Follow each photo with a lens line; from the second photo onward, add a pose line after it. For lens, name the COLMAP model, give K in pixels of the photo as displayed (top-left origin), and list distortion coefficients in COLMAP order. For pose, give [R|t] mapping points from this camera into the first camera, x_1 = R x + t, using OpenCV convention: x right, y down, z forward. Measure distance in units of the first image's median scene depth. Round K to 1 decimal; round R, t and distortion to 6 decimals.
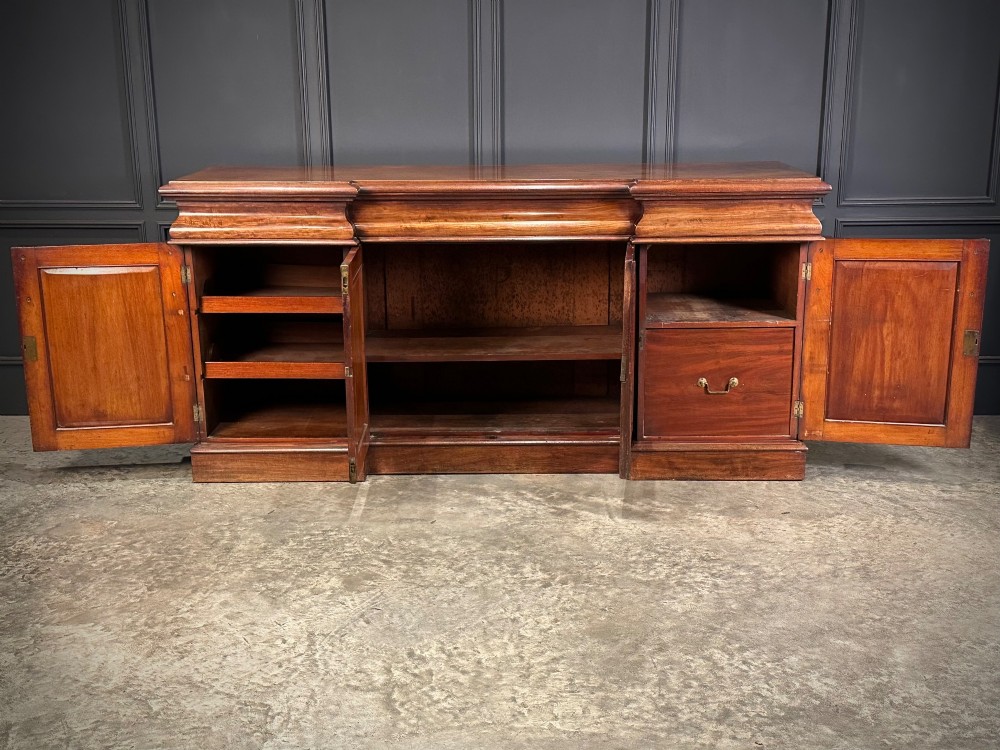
lens RADIAL K [[1212.5, 0, 489.6], [0, 1212.5, 383.1], [0, 0, 1]] dist [0.179518, -0.330421]
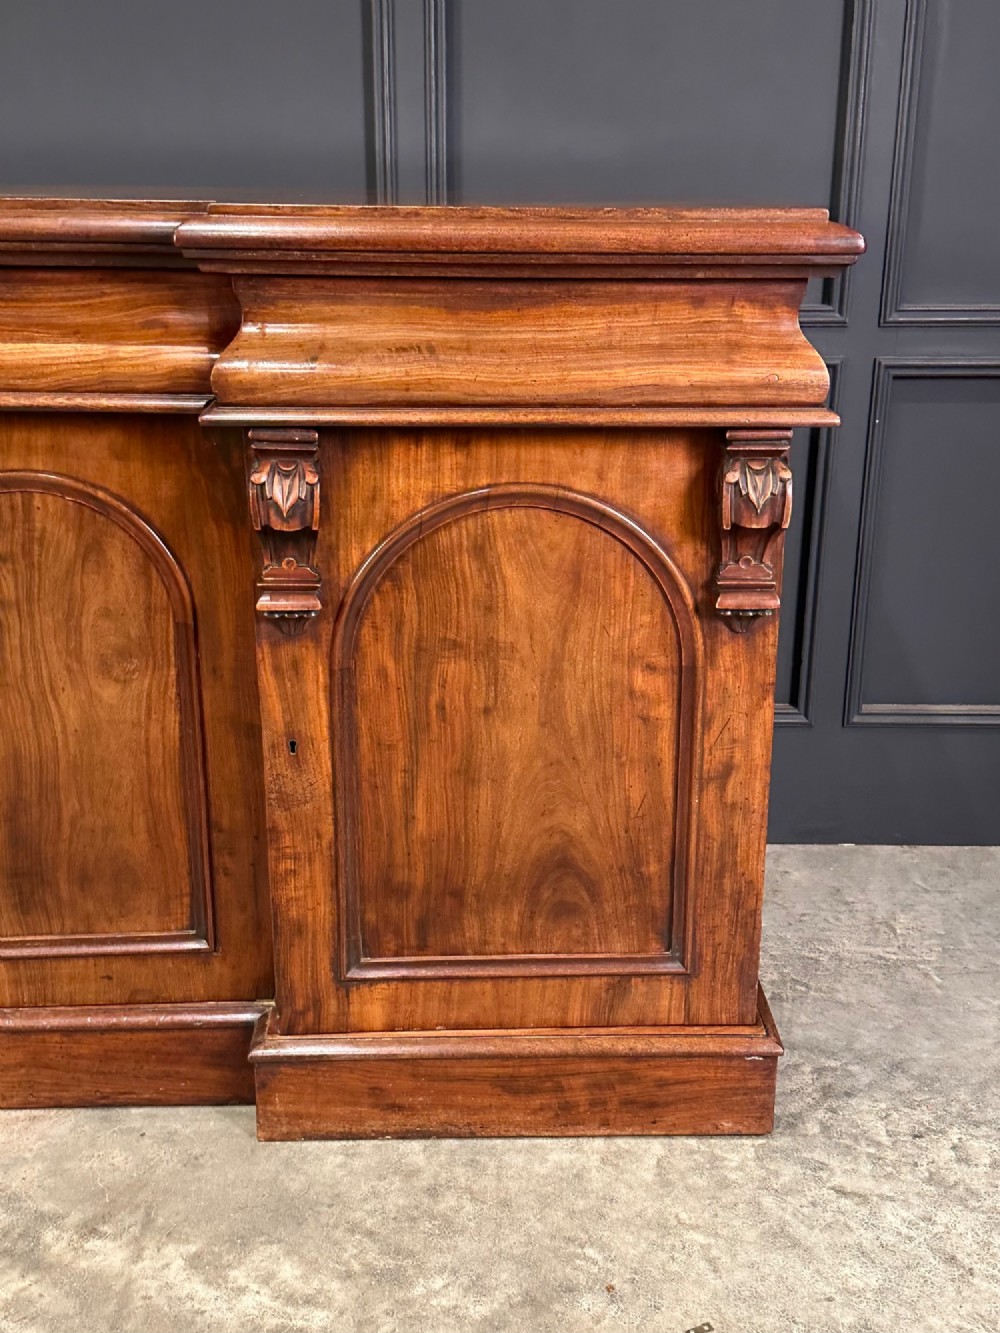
lens RADIAL K [[1528.7, 0, 510.5], [0, 1528.7, 674.6], [0, 0, 1]] dist [0.202574, -0.473068]
pose [[0.998843, 0.002224, 0.048043, 0.194974], [-0.005300, 0.997936, 0.063997, -0.088026], [-0.047801, -0.064177, 0.996793, 0.695143]]
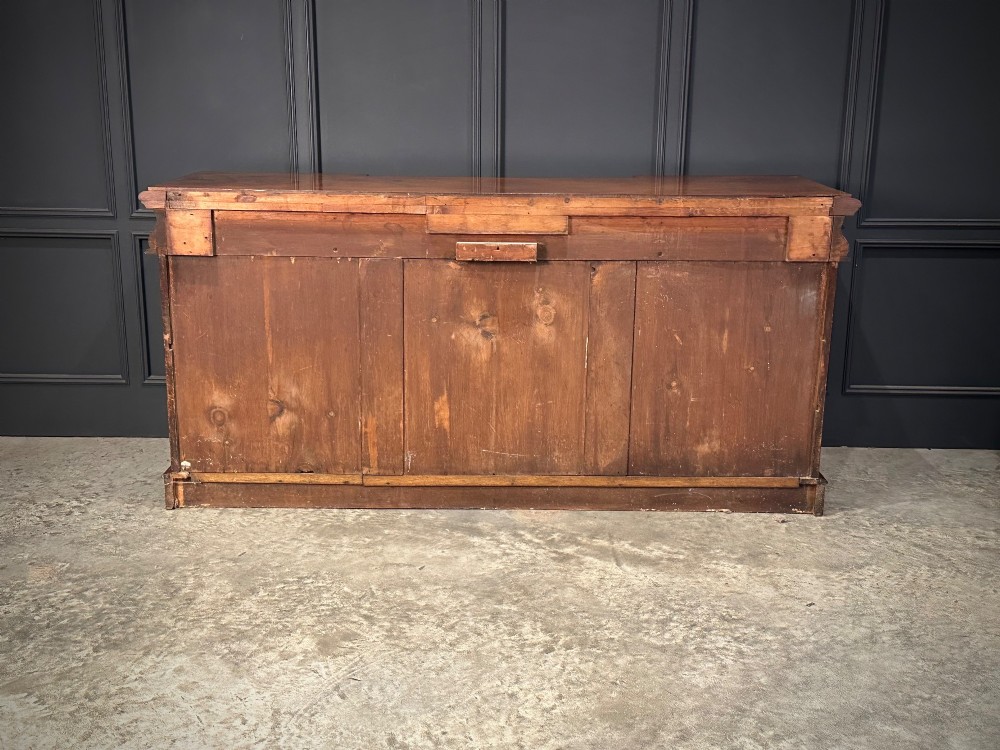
lens RADIAL K [[1146.8, 0, 498.5], [0, 1146.8, 369.3], [0, 0, 1]] dist [0.202574, -0.473068]
pose [[0.999796, 0.013990, 0.014574, -0.004334], [-0.013756, 0.999777, -0.016053, -0.021936], [-0.014795, 0.015849, 0.999765, 0.153347]]
